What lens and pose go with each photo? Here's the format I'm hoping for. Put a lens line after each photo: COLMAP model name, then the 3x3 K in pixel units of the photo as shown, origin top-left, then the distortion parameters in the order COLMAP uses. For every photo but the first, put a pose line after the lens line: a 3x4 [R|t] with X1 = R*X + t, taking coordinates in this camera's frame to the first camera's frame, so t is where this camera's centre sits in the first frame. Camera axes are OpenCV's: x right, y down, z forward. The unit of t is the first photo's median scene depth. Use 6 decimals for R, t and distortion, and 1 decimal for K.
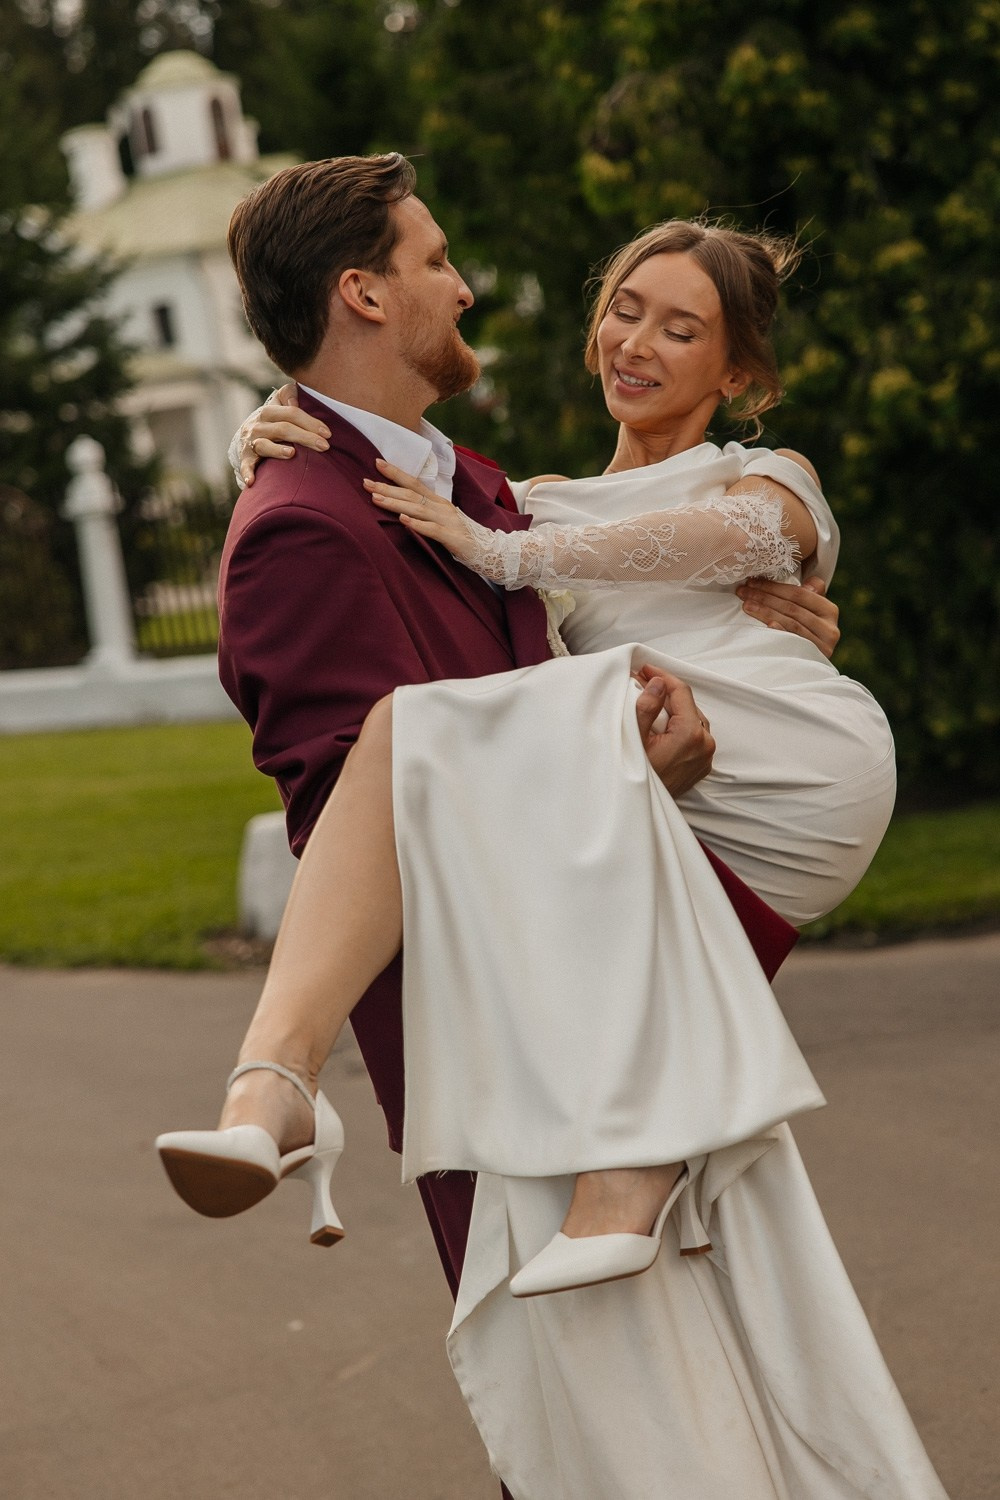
lens RADIAL K [[3234.2, 0, 500.0], [0, 3234.2, 750.0], [0, 0, 1]] dist [-0.004788, -0.034903]
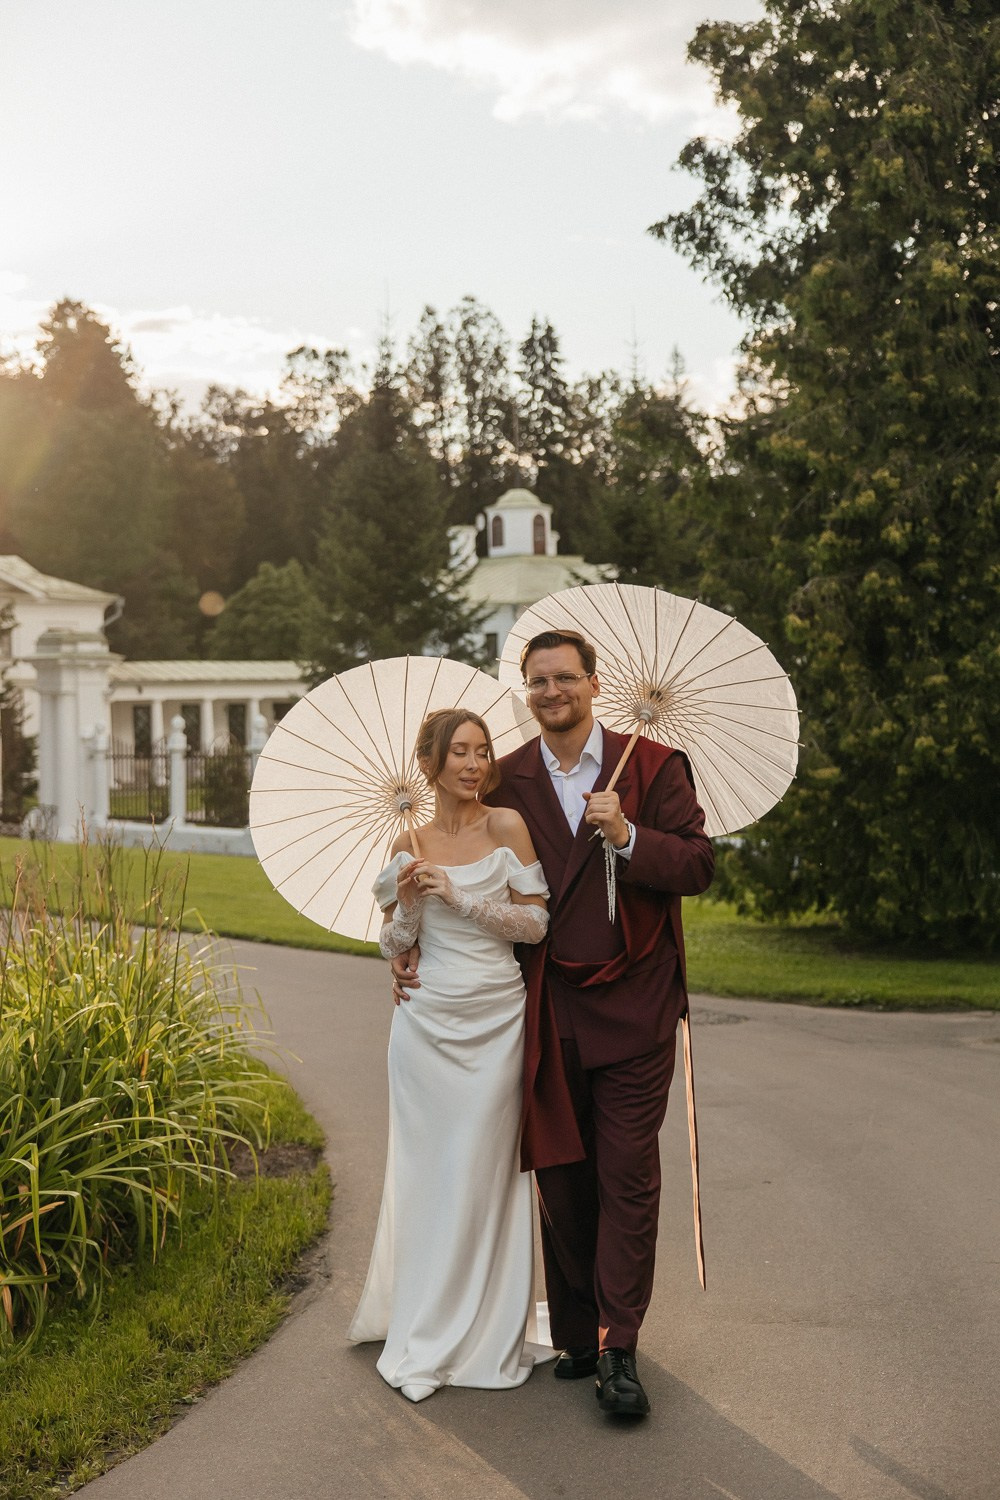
lens RADIAL K [[1998.1, 0, 500.0], [0, 1998.1, 750.0], [0, 0, 1]] dist [0.003335, -0.004836]
pose [[0.987200, 0.133920, -0.086613, -0.031853], [-0.140805, 0.986883, -0.078967, 0.026984], [0.074902, 0.090152, 0.993107, -0.258178]]
